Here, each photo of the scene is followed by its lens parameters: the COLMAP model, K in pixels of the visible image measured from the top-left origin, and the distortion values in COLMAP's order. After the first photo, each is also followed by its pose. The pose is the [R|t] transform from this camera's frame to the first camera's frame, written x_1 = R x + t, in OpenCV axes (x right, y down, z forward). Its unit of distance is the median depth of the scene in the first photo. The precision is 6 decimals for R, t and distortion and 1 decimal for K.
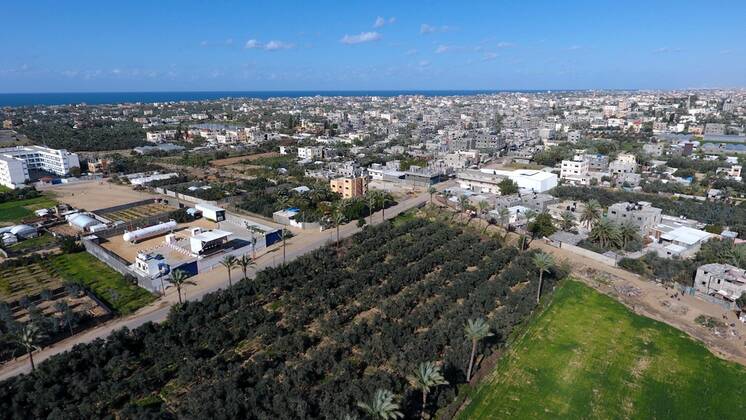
lens RADIAL K [[438.4, 0, 369.1], [0, 438.4, 209.4], [0, 0, 1]] dist [0.004030, -0.002364]
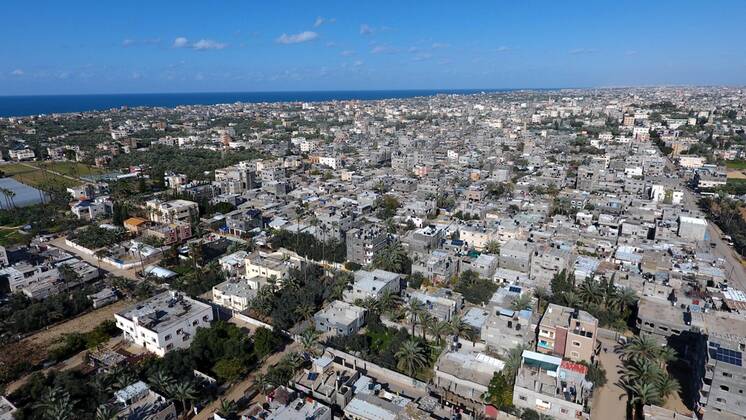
lens RADIAL K [[438.4, 0, 369.1], [0, 438.4, 209.4], [0, 0, 1]] dist [0.004030, -0.002364]
pose [[0.988328, -0.048066, 0.144561, 0.007620], [0.048118, 0.998837, 0.003143, -0.201594], [-0.144544, 0.003850, 0.989491, 0.572685]]
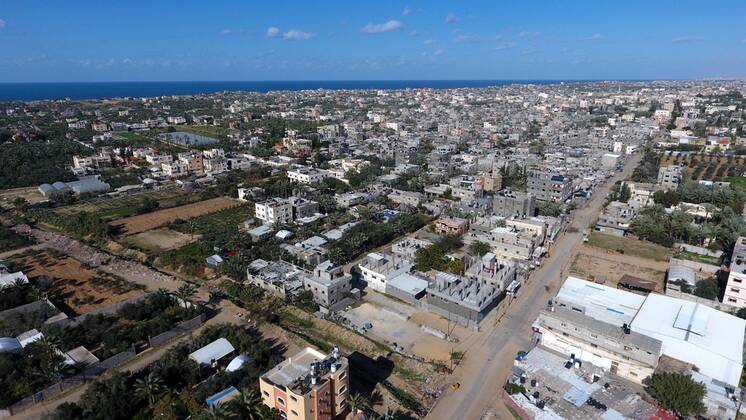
lens RADIAL K [[427.2, 0, 369.6], [0, 427.2, 242.7], [0, 0, 1]] dist [0.002853, -0.001039]
pose [[0.999914, 0.005639, -0.011811, 0.009436], [-0.004448, 0.995120, 0.098568, -0.100925], [0.012309, -0.098507, 0.995060, 0.259091]]
